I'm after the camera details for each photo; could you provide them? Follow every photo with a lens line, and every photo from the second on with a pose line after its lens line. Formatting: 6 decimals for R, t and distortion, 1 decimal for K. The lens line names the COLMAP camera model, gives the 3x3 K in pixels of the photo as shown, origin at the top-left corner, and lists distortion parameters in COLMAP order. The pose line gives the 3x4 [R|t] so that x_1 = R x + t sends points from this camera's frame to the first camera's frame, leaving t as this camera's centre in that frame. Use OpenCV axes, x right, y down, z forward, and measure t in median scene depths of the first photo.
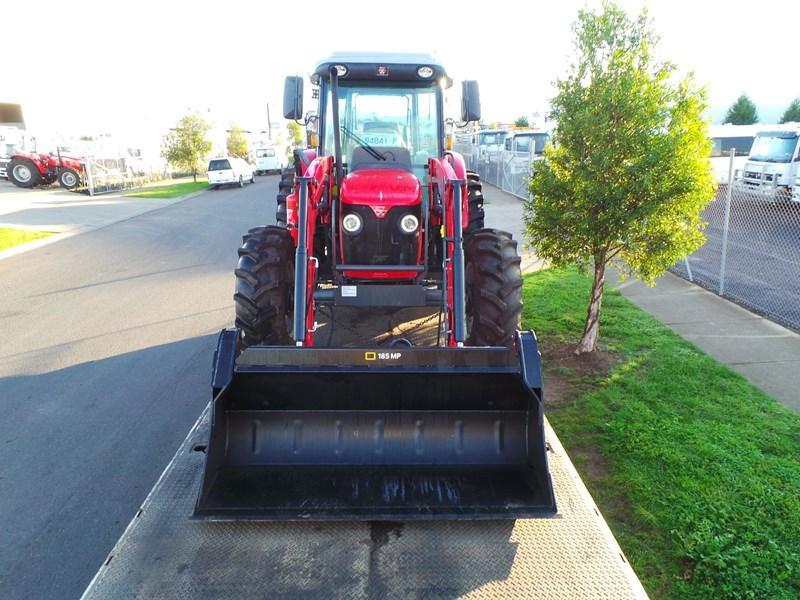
lens RADIAL K [[561.2, 0, 402.8], [0, 561.2, 302.4], [0, 0, 1]] dist [0.002563, 0.000796]
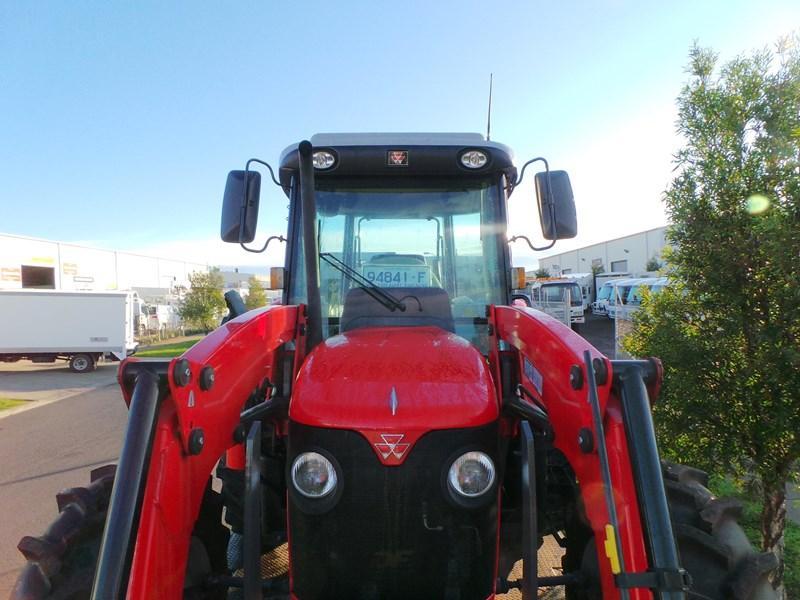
lens RADIAL K [[561.2, 0, 402.8], [0, 561.2, 302.4], [0, 0, 1]] dist [0.002563, 0.000796]
pose [[0.999252, -0.018457, -0.033973, -0.014680], [0.008797, 0.964184, -0.265088, -0.117925], [0.037649, 0.264591, 0.963626, 0.477661]]
